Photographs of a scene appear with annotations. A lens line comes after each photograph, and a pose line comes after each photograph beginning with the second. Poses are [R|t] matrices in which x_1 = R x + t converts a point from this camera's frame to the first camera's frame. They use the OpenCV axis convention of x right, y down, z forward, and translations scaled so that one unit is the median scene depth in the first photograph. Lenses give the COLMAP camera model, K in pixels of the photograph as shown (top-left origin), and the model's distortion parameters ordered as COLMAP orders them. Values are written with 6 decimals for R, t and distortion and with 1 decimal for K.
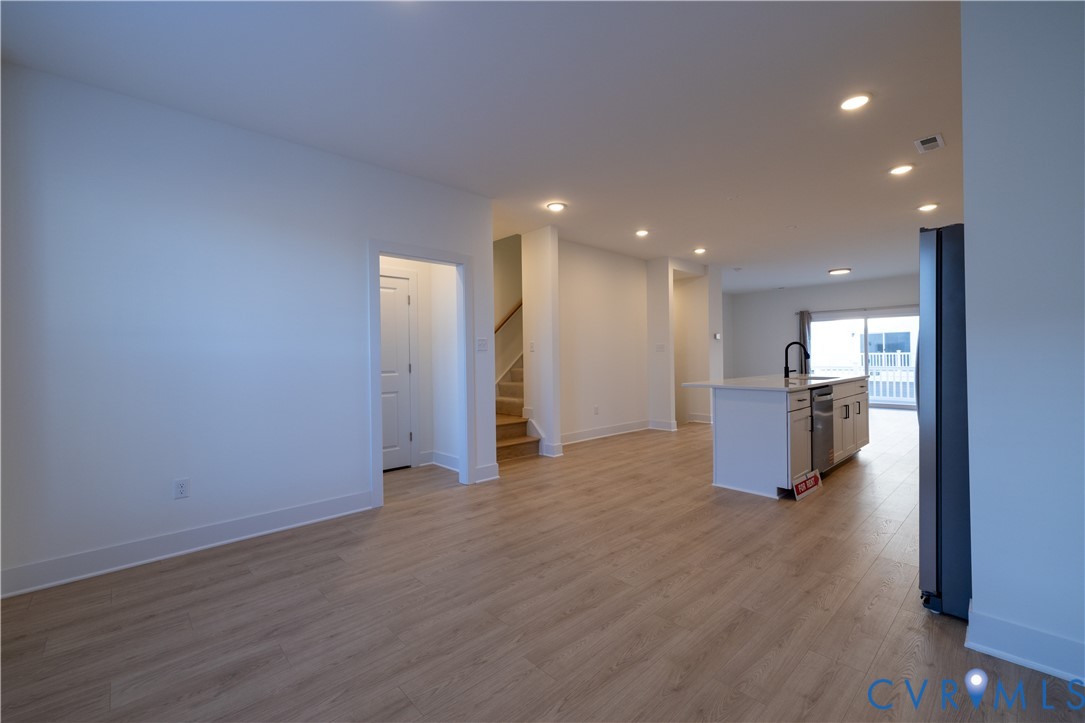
lens RADIAL K [[455.4, 0, 537.7], [0, 455.4, 354.8], [0, 0, 1]] dist [0.001180, 0.000254]
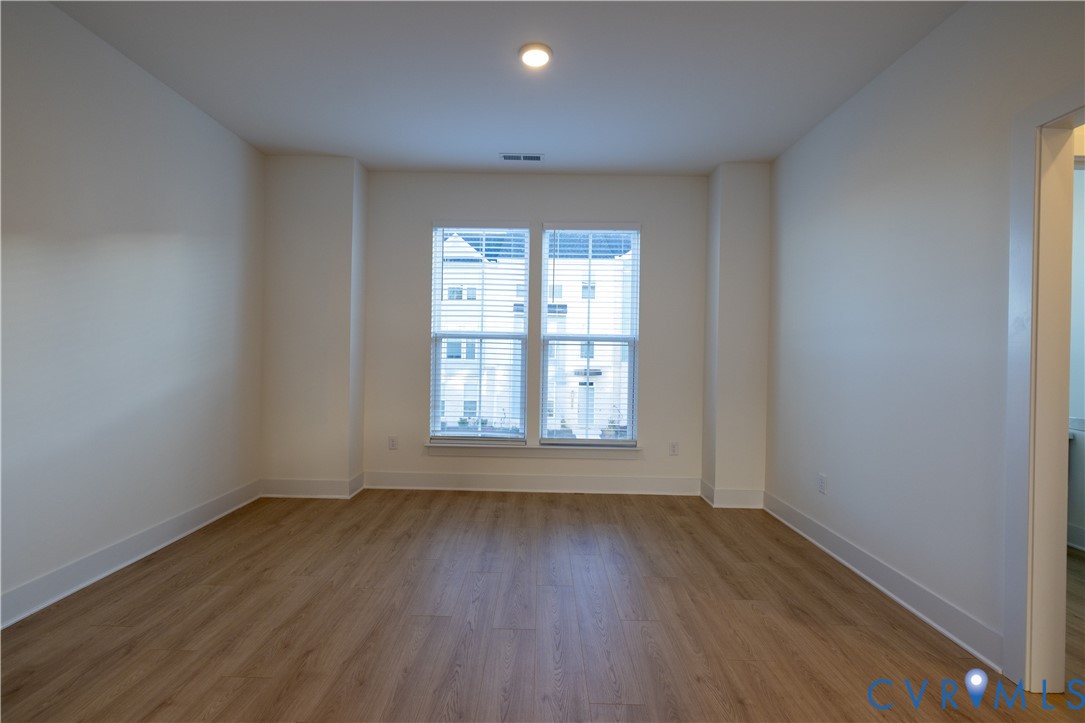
lens RADIAL K [[459.0, 0, 536.6], [0, 459.0, 354.7], [0, 0, 1]] dist [0.000239, 0.000141]
pose [[-0.677449, 0.003605, -0.735561, 0.482474], [-0.007055, 0.999910, 0.011398, -0.009352], [0.735536, 0.012911, -0.677363, 1.388629]]
